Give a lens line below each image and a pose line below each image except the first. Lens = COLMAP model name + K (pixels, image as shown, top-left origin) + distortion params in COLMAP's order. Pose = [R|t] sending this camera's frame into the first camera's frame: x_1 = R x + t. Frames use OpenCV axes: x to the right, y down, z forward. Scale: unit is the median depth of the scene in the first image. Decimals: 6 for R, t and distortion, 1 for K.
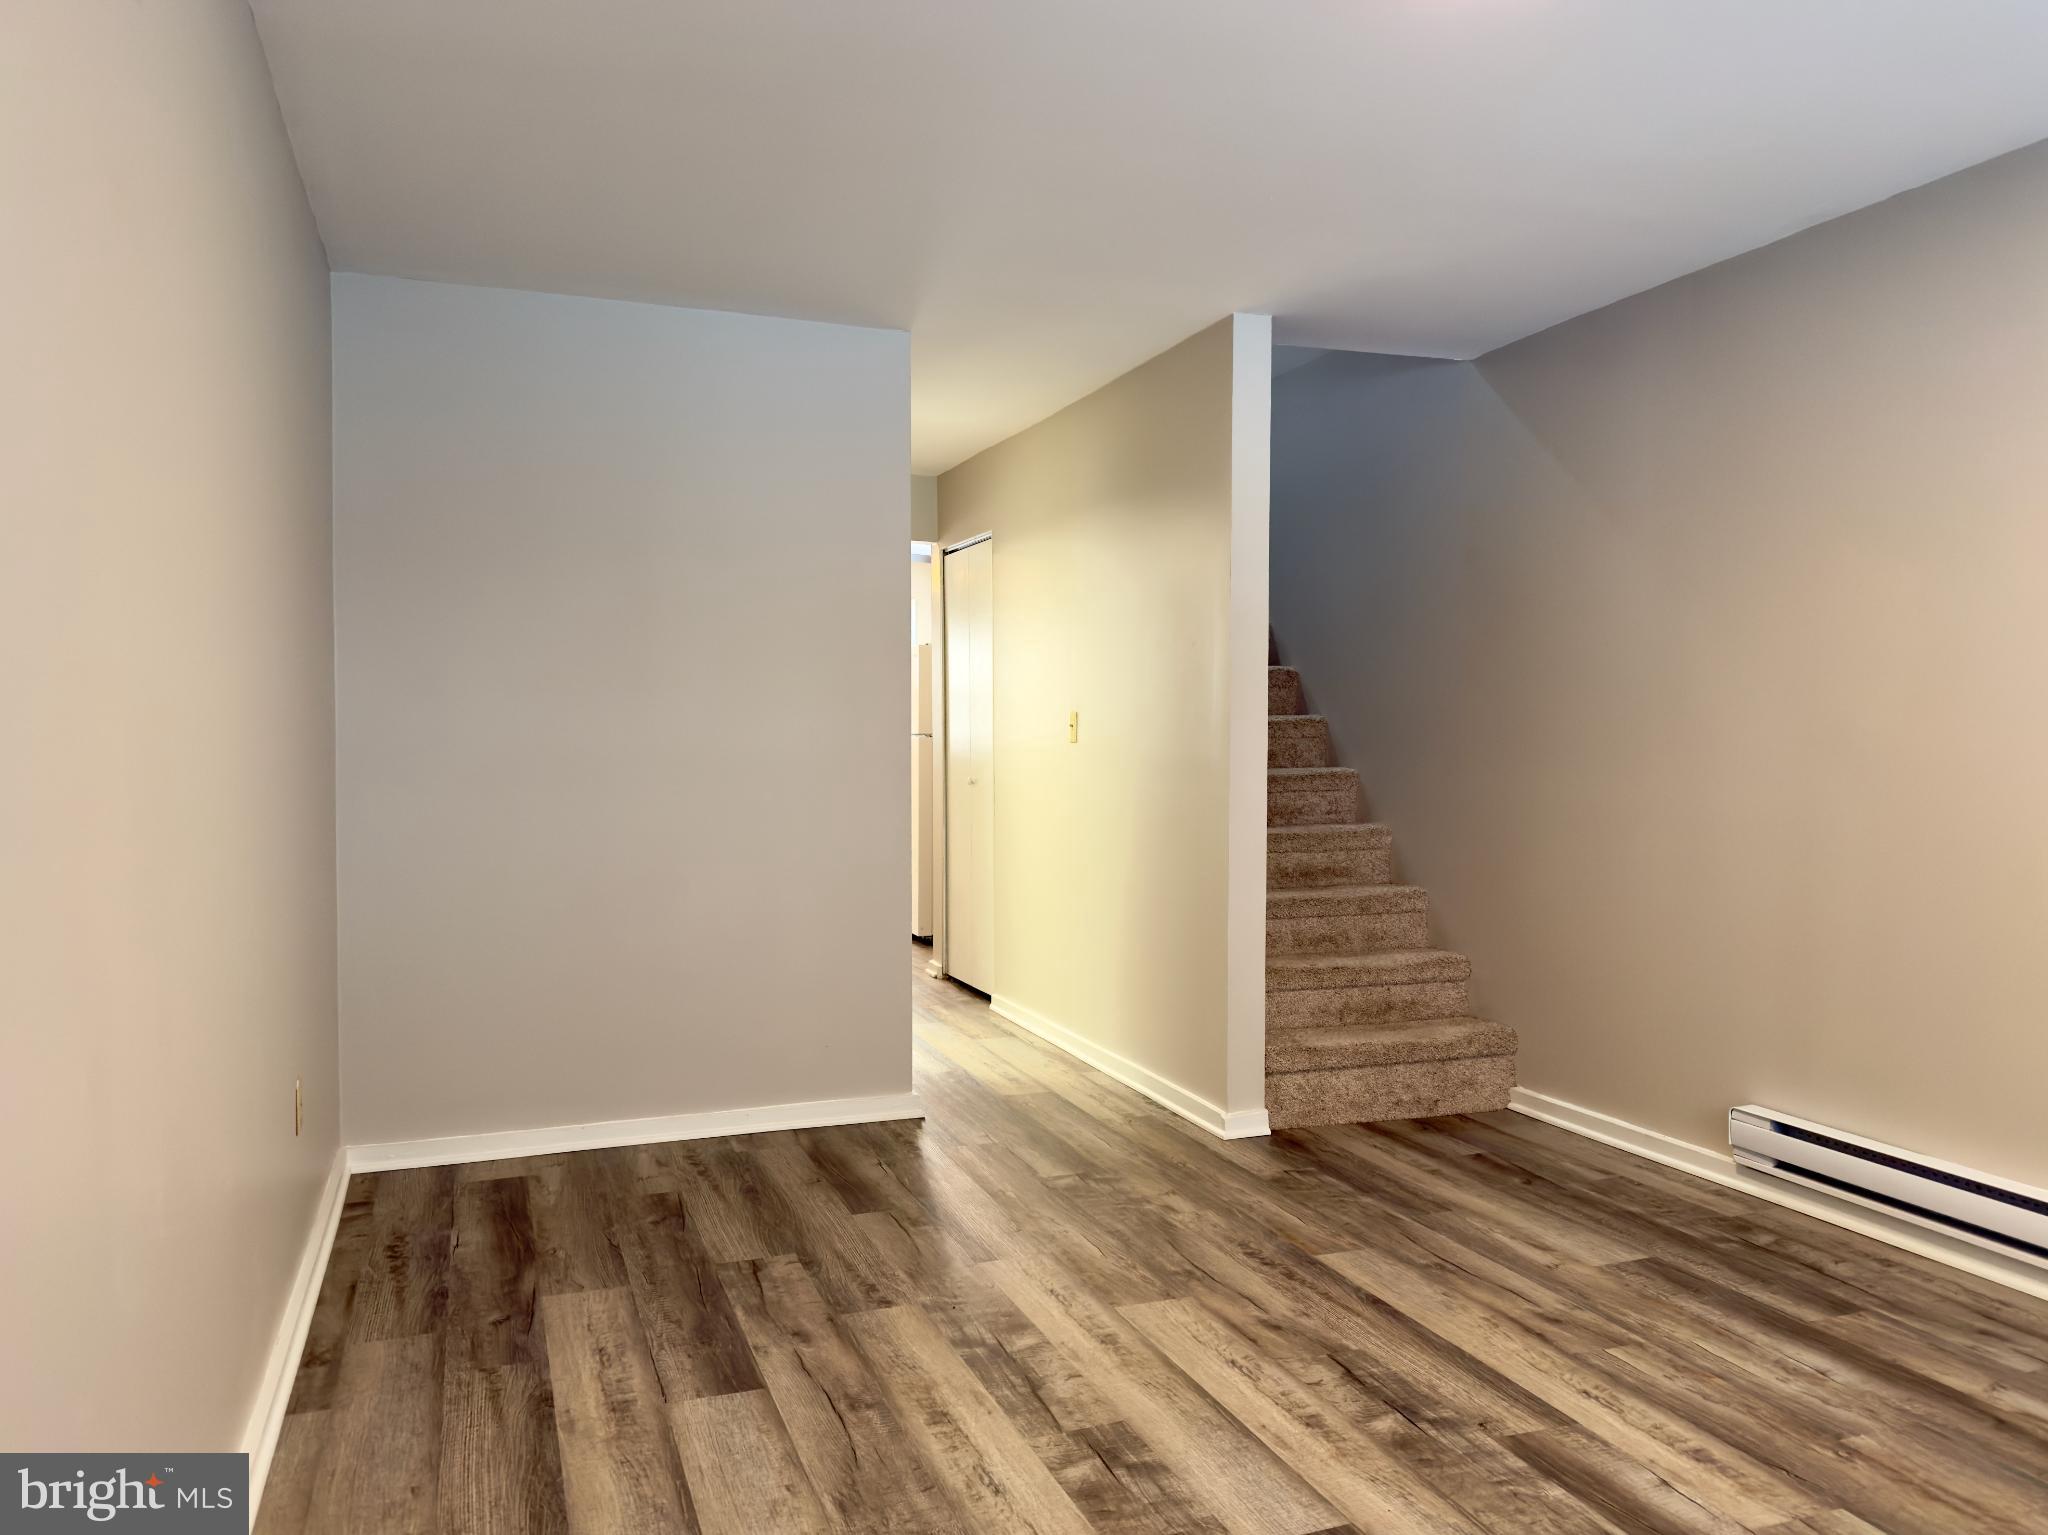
lens RADIAL K [[1519.6, 0, 1064.1], [0, 1519.6, 738.9], [0, 0, 1]] dist [0.056171, -0.079171]
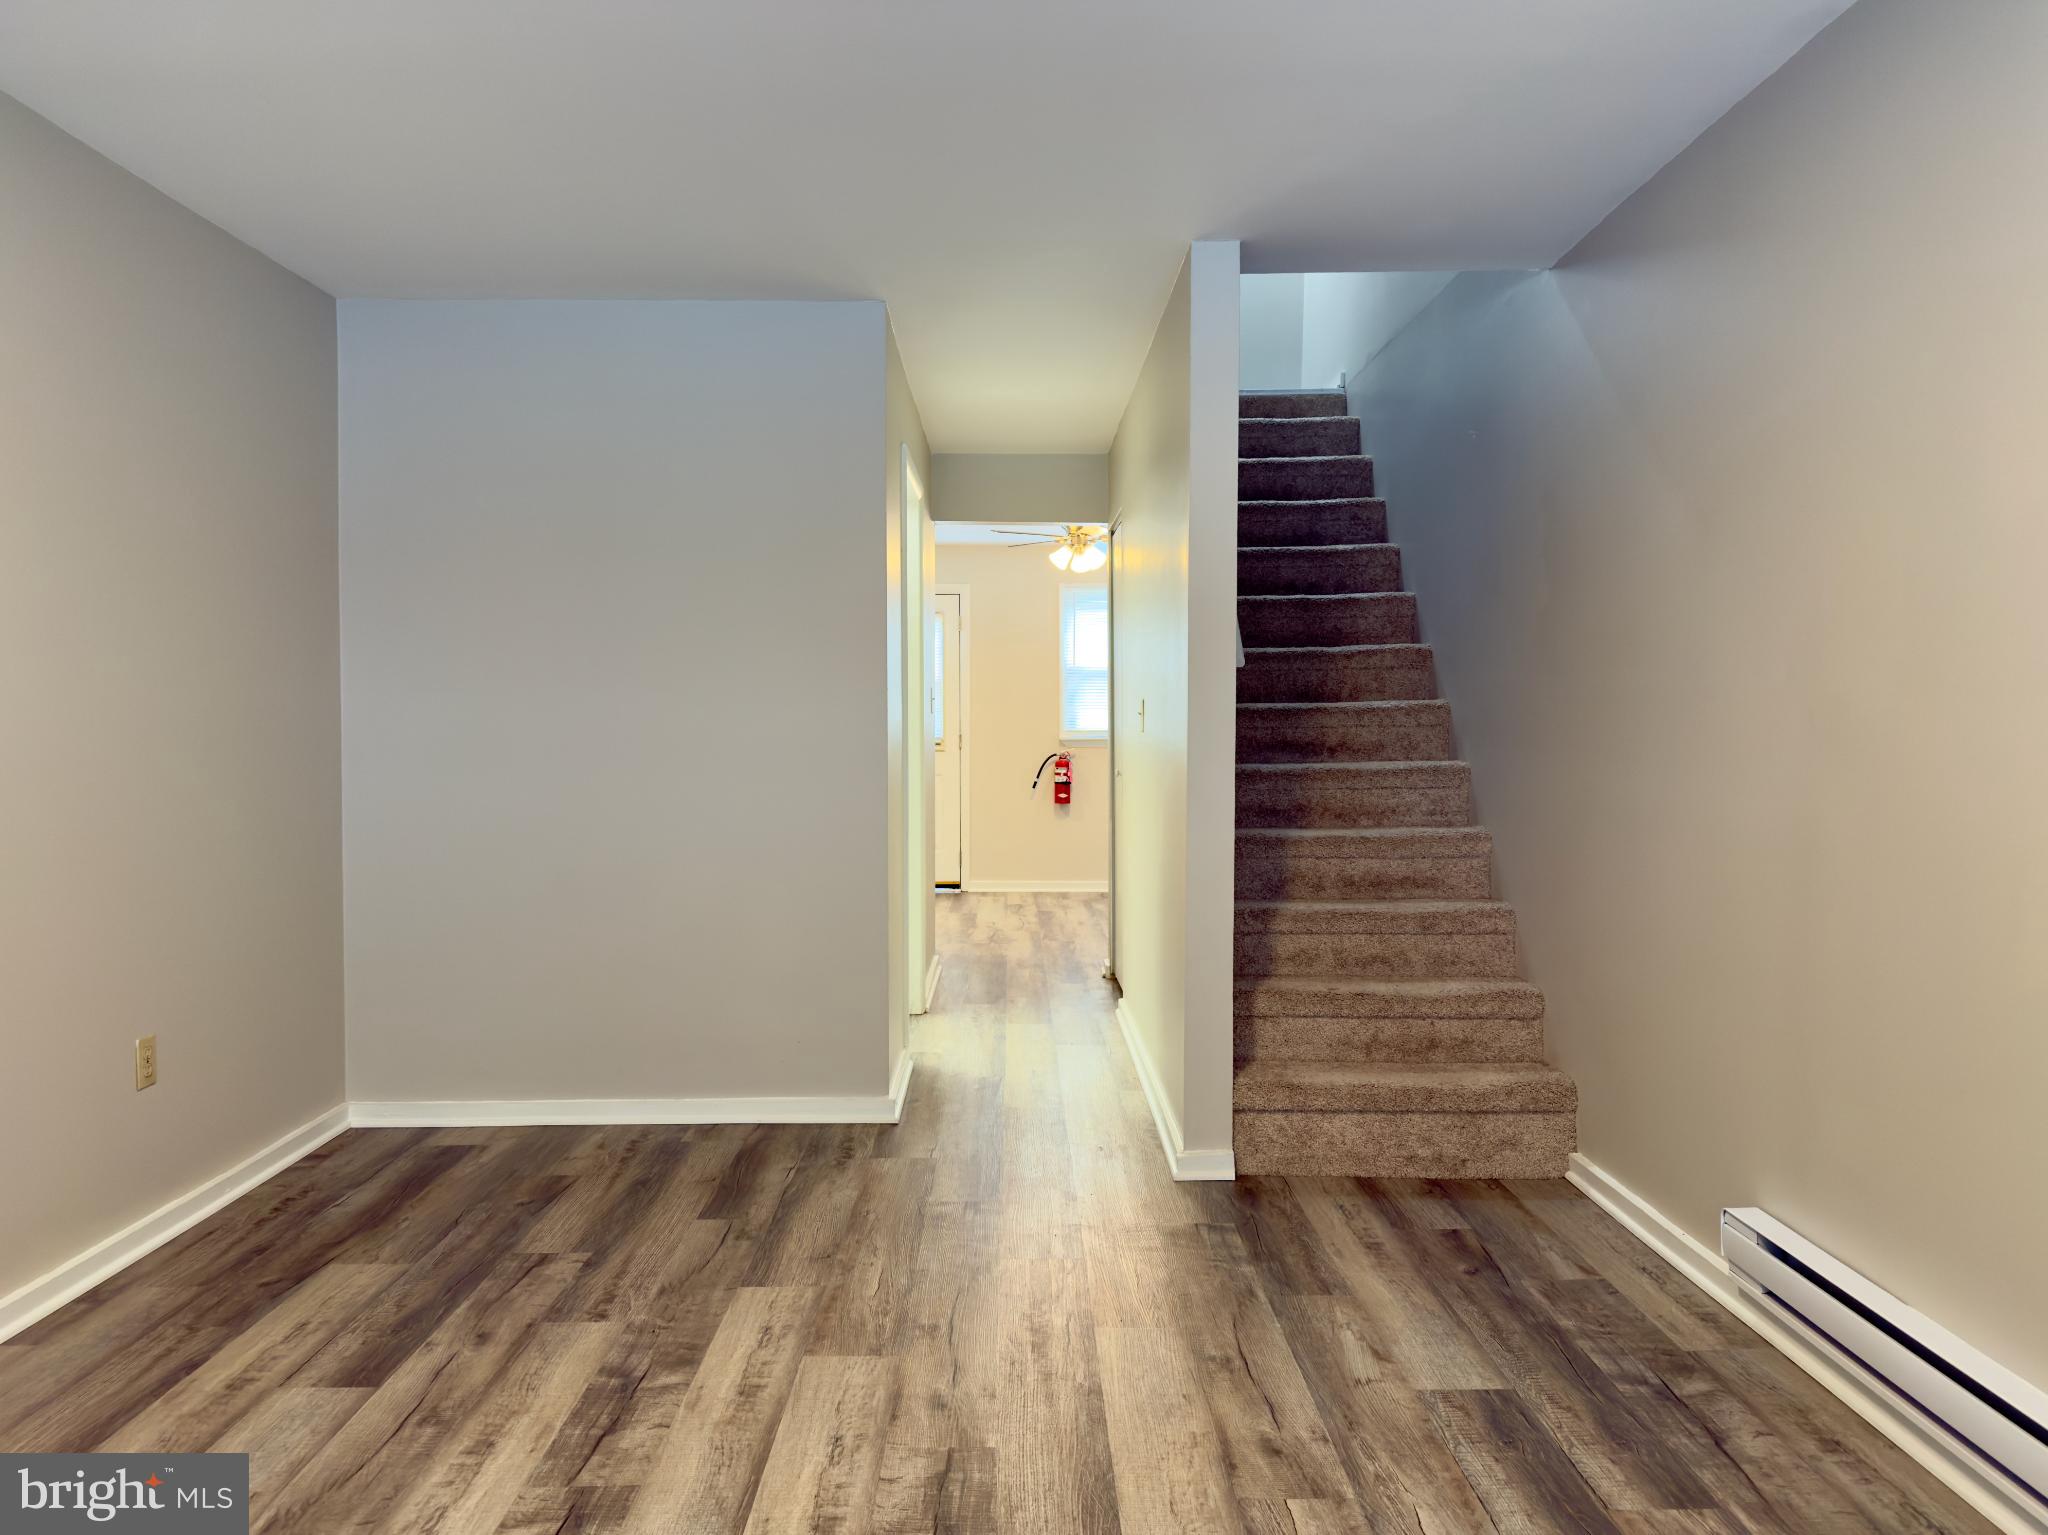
lens RADIAL K [[1519.6, 0, 1029.7], [0, 1519.6, 748.6], [0, 0, 1]] dist [0.056171, -0.079171]
pose [[0.933845, 0.004915, -0.357645, 0.408922], [0.001110, 0.999861, 0.016641, -0.004459], [0.357677, -0.015937, 0.933710, 0.170459]]
